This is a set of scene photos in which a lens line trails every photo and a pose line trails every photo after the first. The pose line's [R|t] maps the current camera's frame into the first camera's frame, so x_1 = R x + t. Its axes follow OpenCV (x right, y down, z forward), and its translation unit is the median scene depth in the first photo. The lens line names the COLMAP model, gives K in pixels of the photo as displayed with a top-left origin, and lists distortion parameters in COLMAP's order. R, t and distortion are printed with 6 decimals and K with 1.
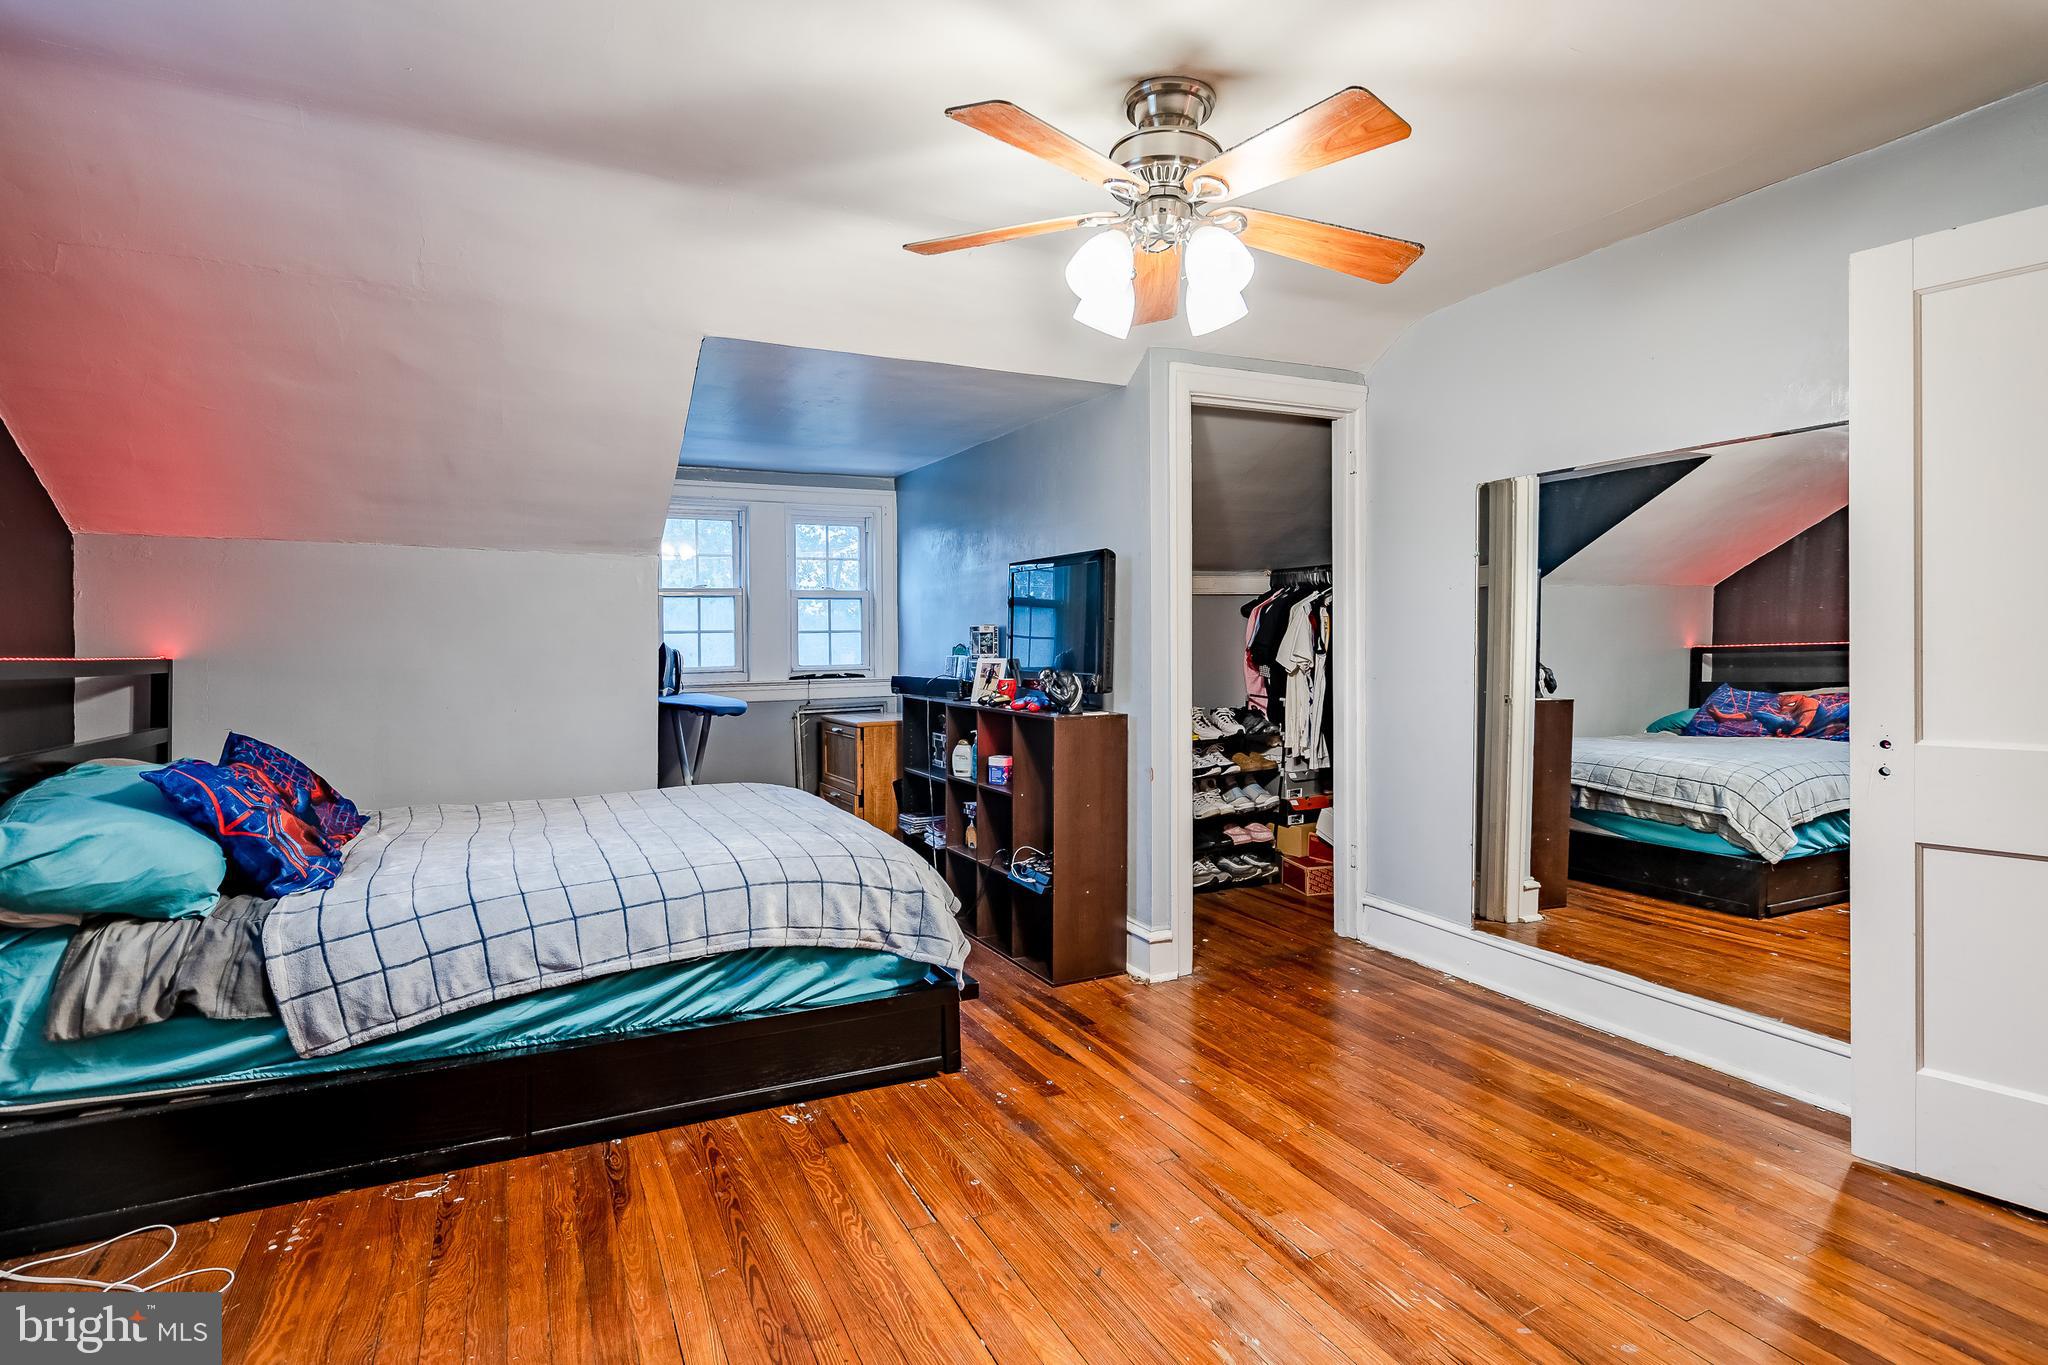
lens RADIAL K [[1032.3, 0, 1023.4], [0, 1032.3, 642.8], [0, 0, 1]] dist [0.003599, 0.000926]
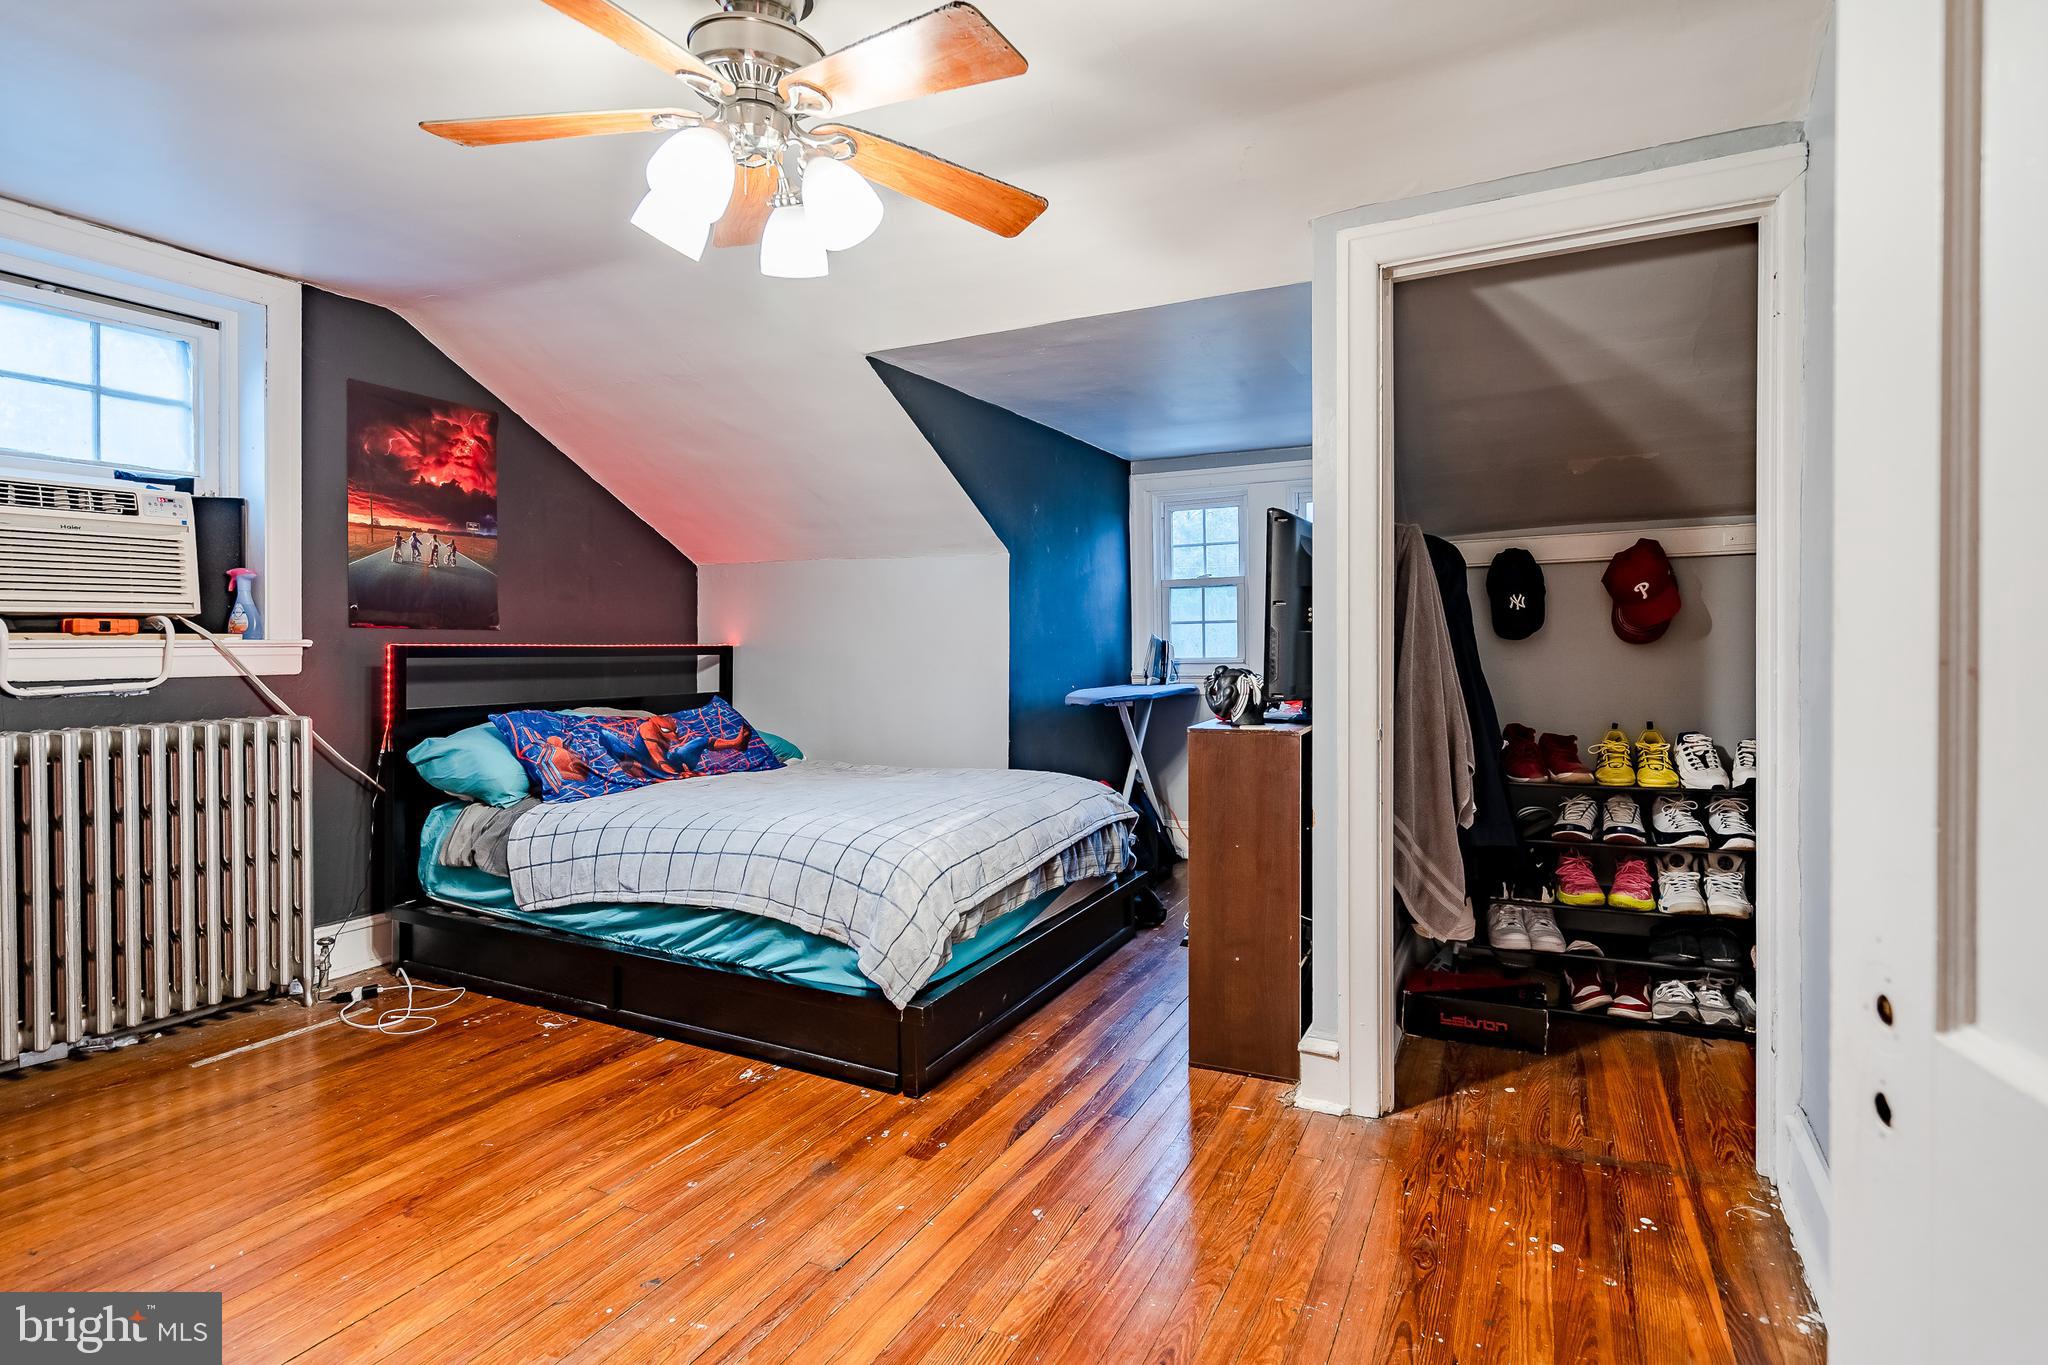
lens RADIAL K [[1032.3, 0, 1023.4], [0, 1032.3, 642.8], [0, 0, 1]] dist [0.003599, 0.000926]
pose [[0.603808, 0.007542, -0.797094, 0.806126], [0.001418, 0.999943, 0.010536, -0.003909], [0.797129, -0.007491, 0.603763, 0.573273]]
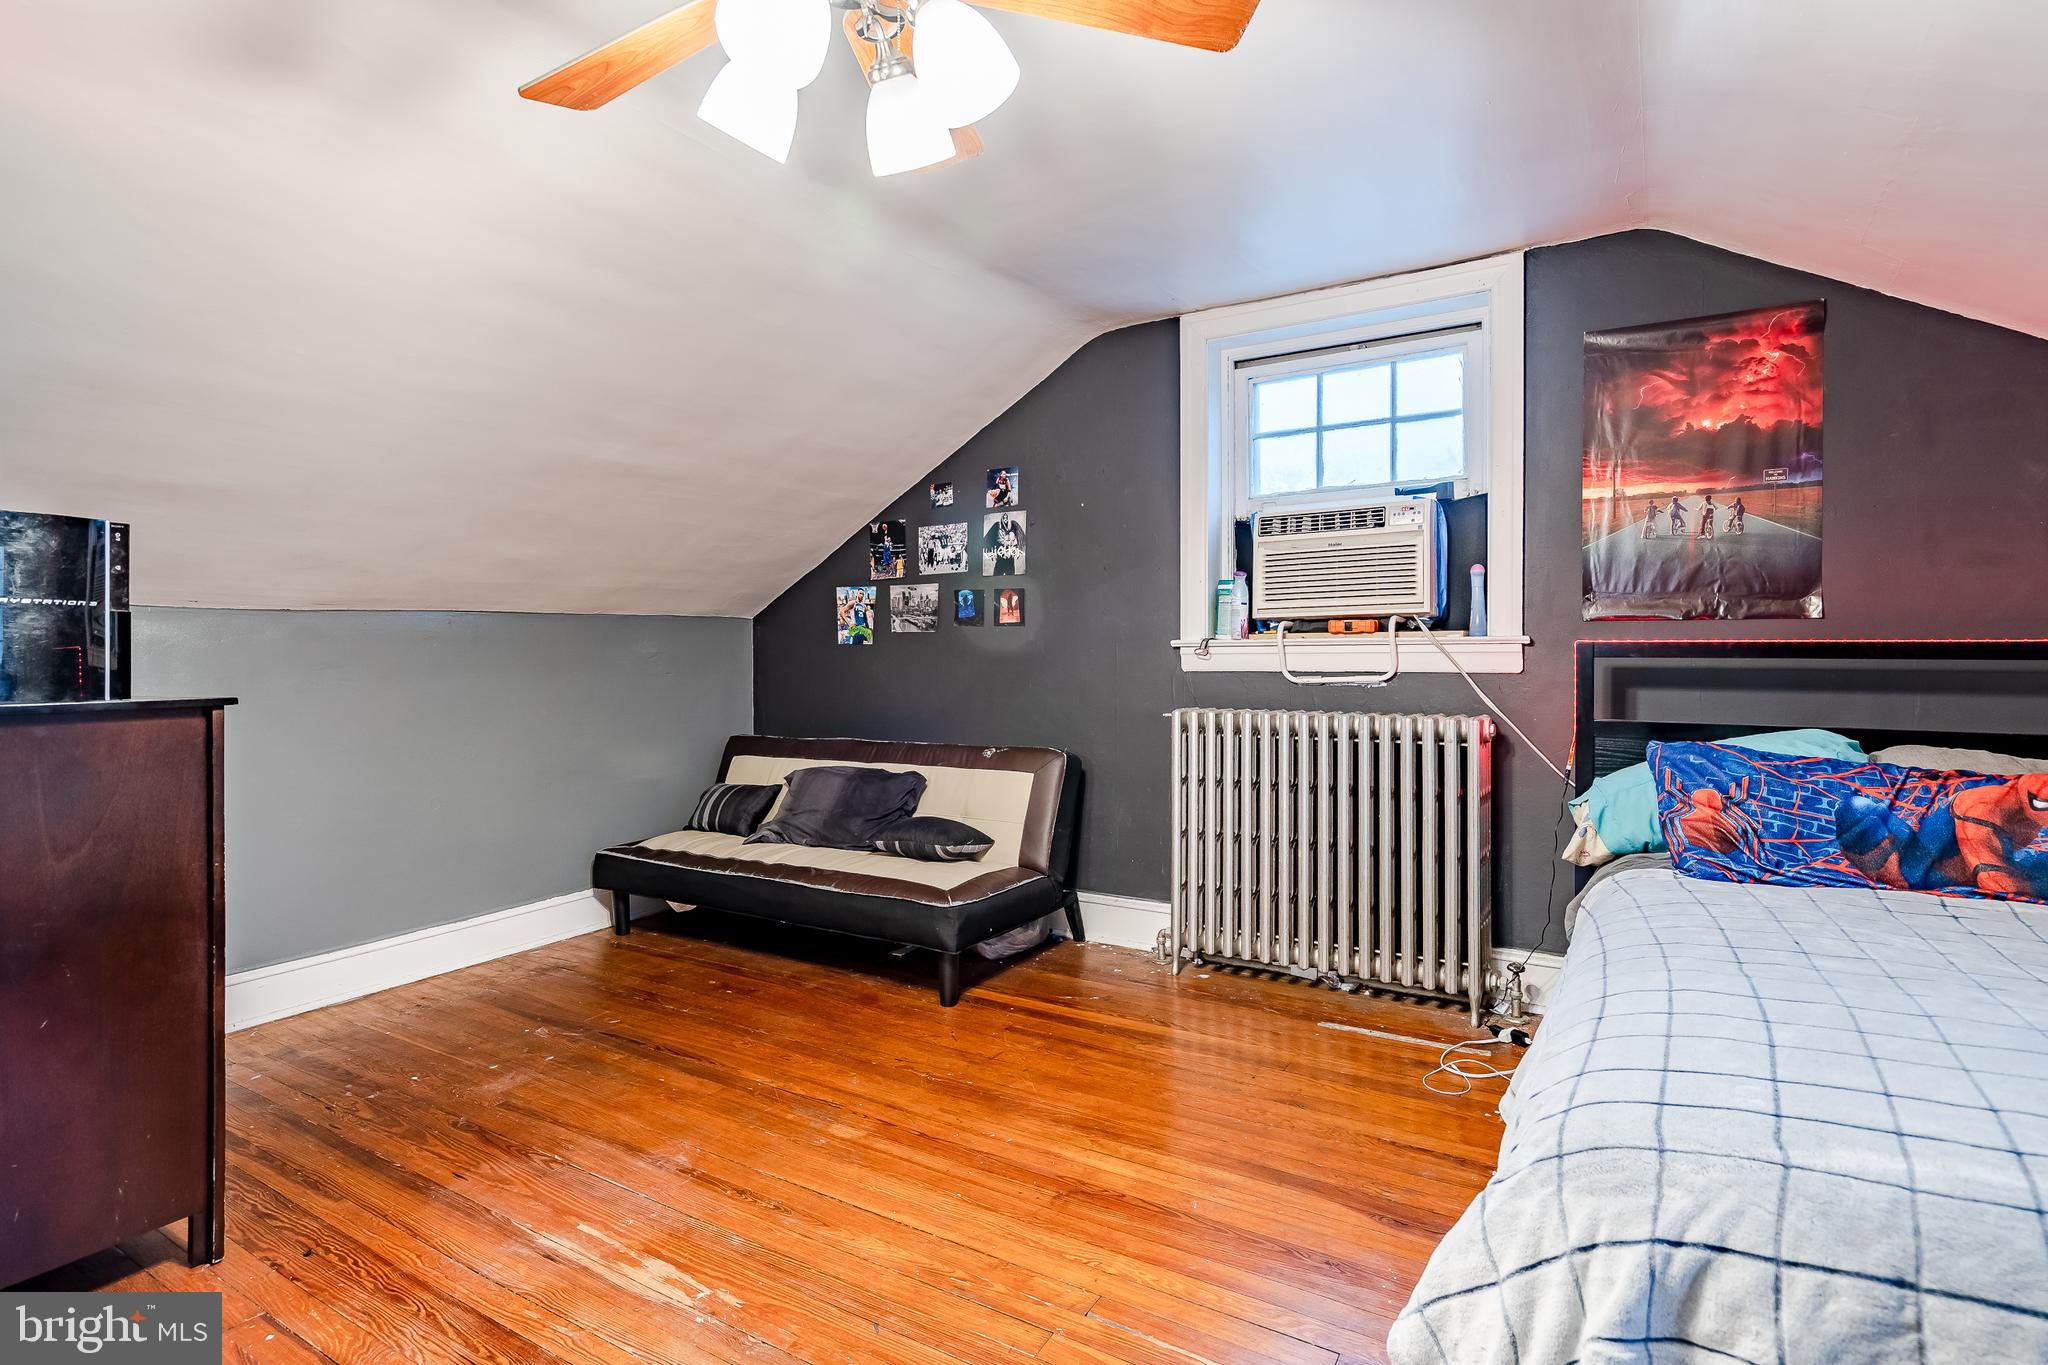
lens RADIAL K [[1032.3, 0, 1023.4], [0, 1032.3, 642.8], [0, 0, 1]] dist [0.003599, 0.000926]
pose [[-0.848033, 0.018231, -0.529630, 0.331621], [0.020402, 0.999790, 0.001748, -0.001353], [0.529550, -0.009324, -0.848227, 1.379848]]
